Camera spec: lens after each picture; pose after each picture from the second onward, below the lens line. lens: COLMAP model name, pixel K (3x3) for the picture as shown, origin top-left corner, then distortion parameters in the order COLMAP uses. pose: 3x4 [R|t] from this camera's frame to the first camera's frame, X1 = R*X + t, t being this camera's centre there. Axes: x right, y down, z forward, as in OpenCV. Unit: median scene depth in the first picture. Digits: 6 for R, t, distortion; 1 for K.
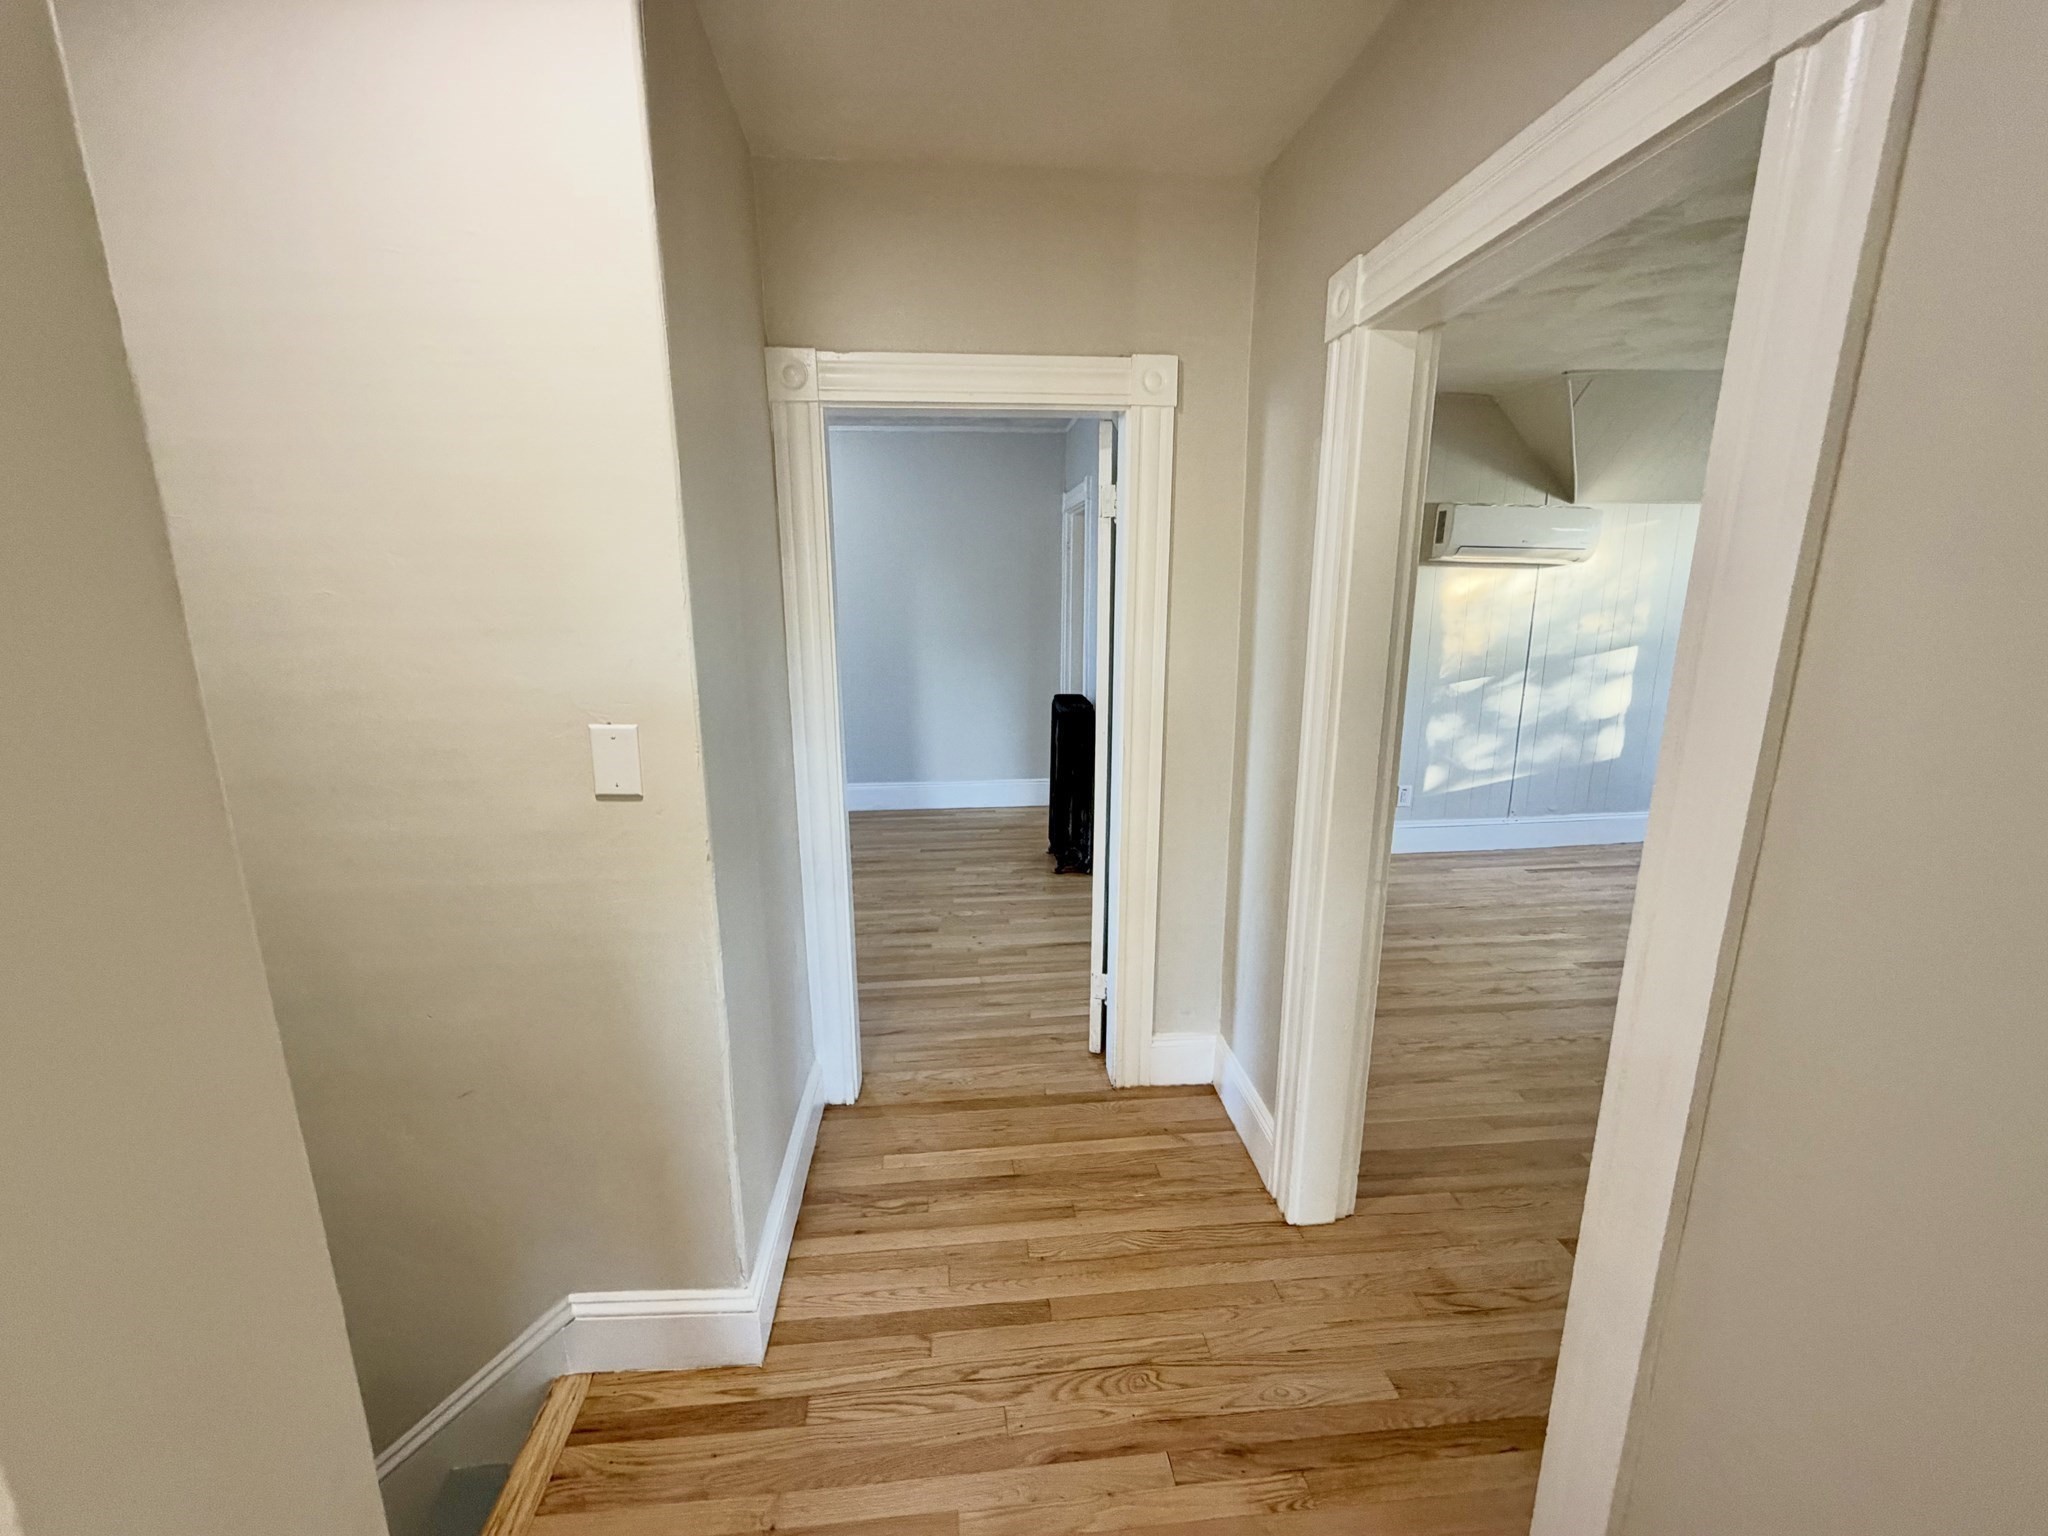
lens RADIAL K [[813.0, 0, 1016.3], [0, 813.0, 769.5], [0, 0, 1]] dist [0.000901, 0.000679]
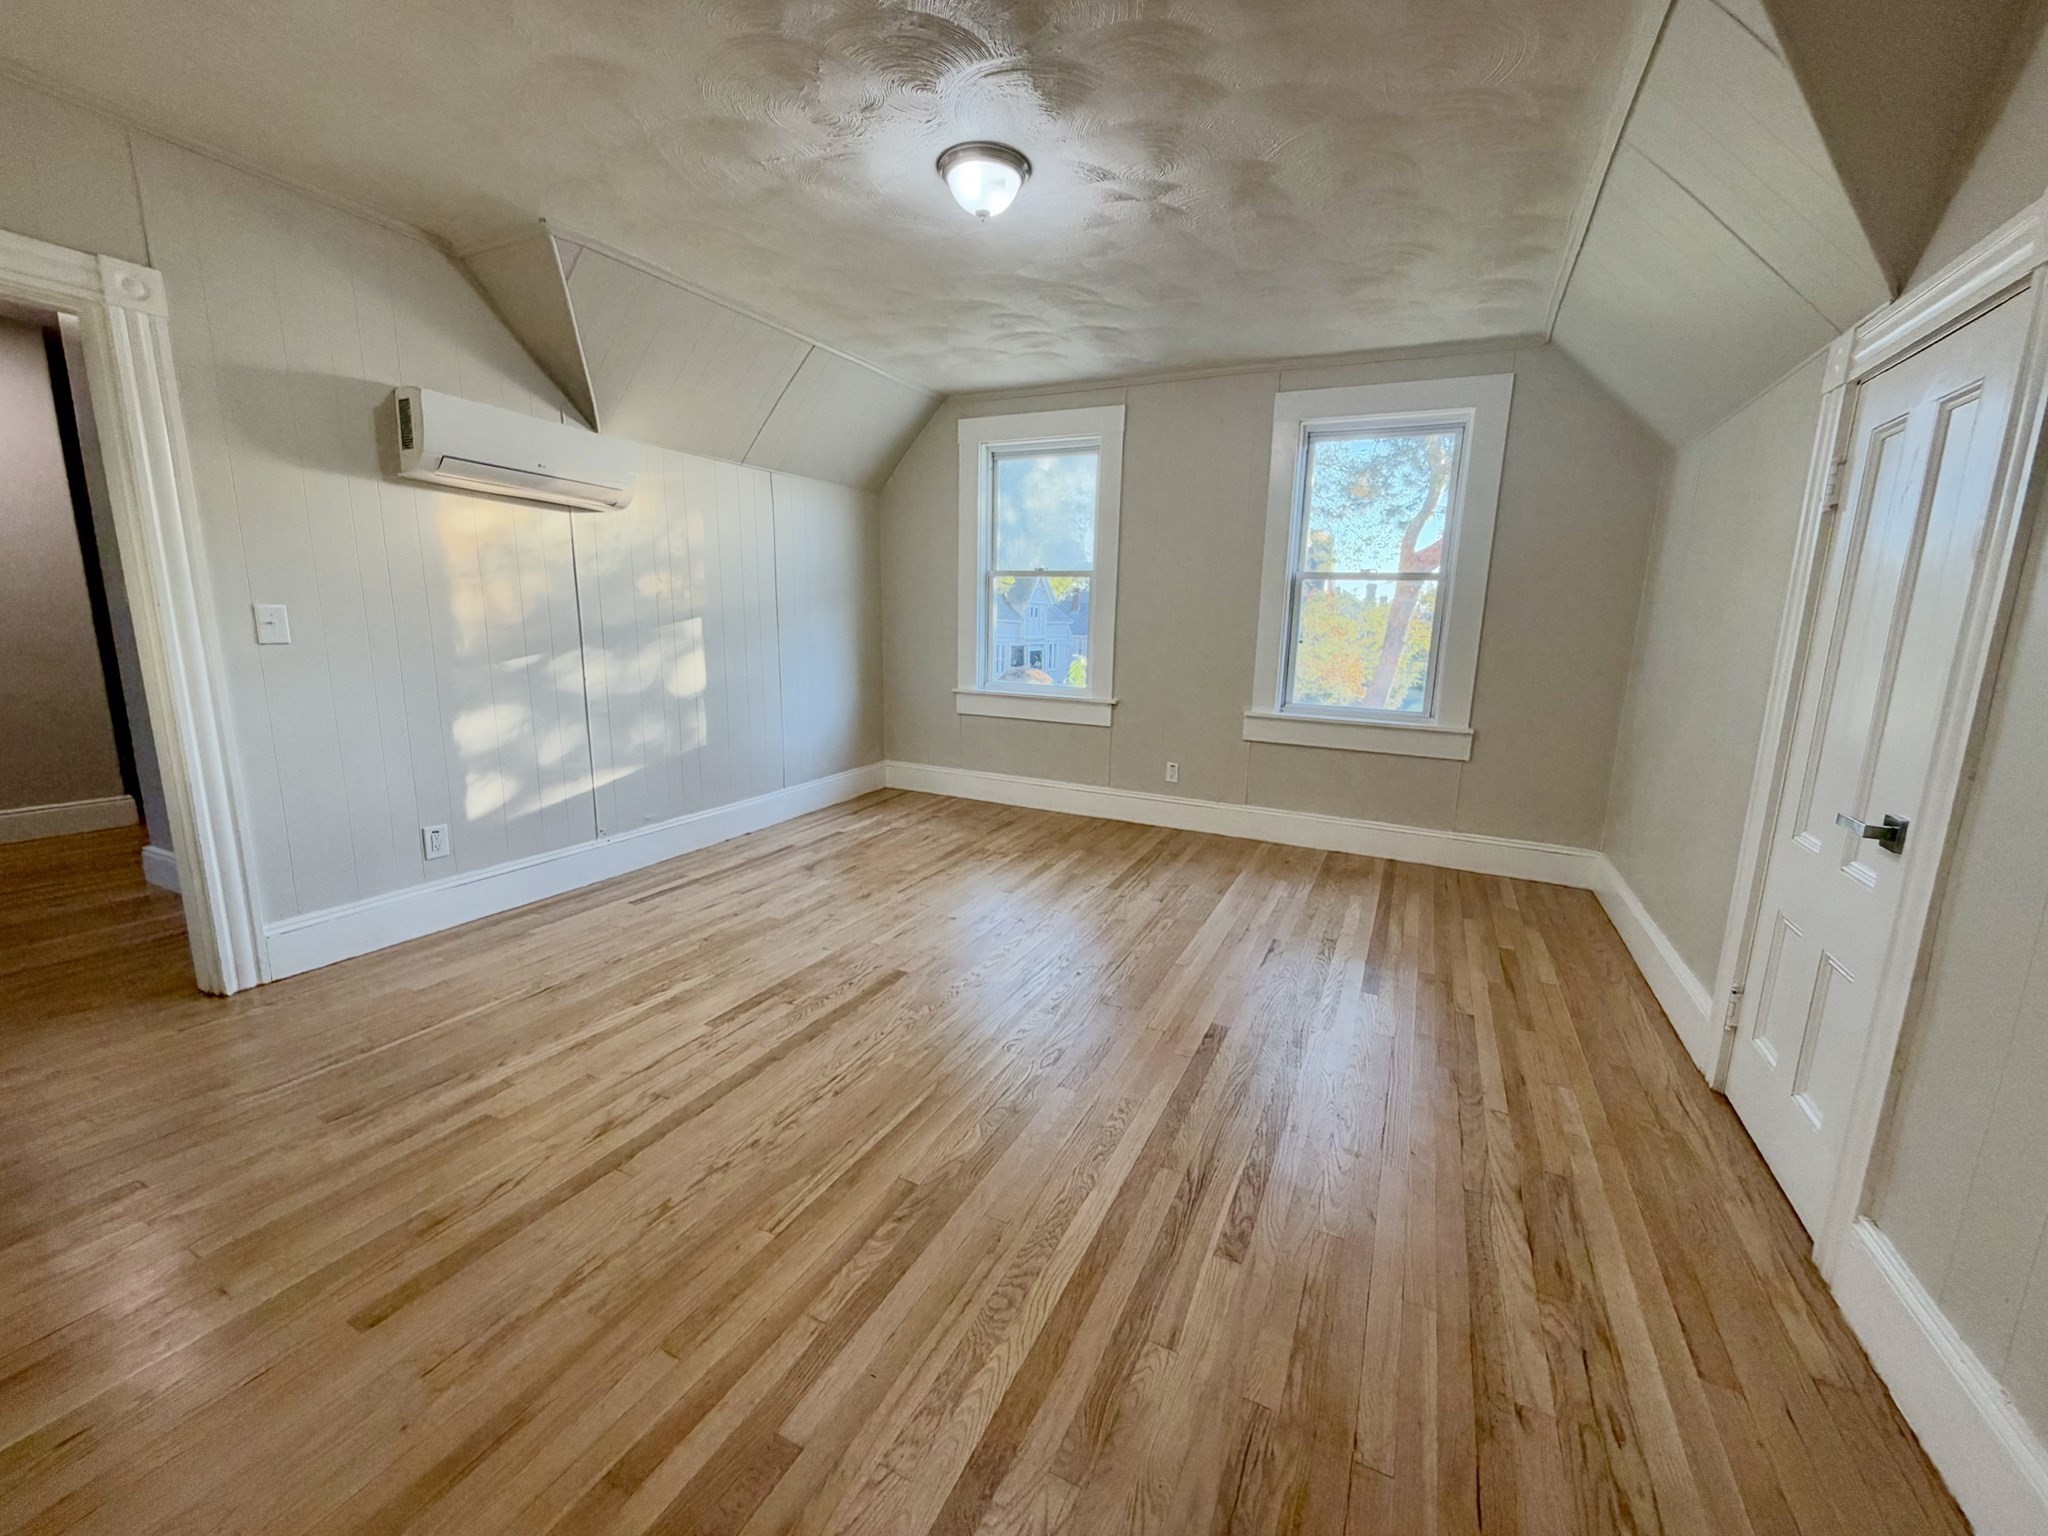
lens RADIAL K [[813.0, 0, 1023.8], [0, 813.0, 772.4], [0, 0, 1]] dist [0.000901, 0.000679]
pose [[0.522438, -0.141280, 0.840891, 0.193872], [0.159767, 0.984931, 0.066219, 0.011549], [-0.837575, 0.099751, 0.537138, 0.266293]]
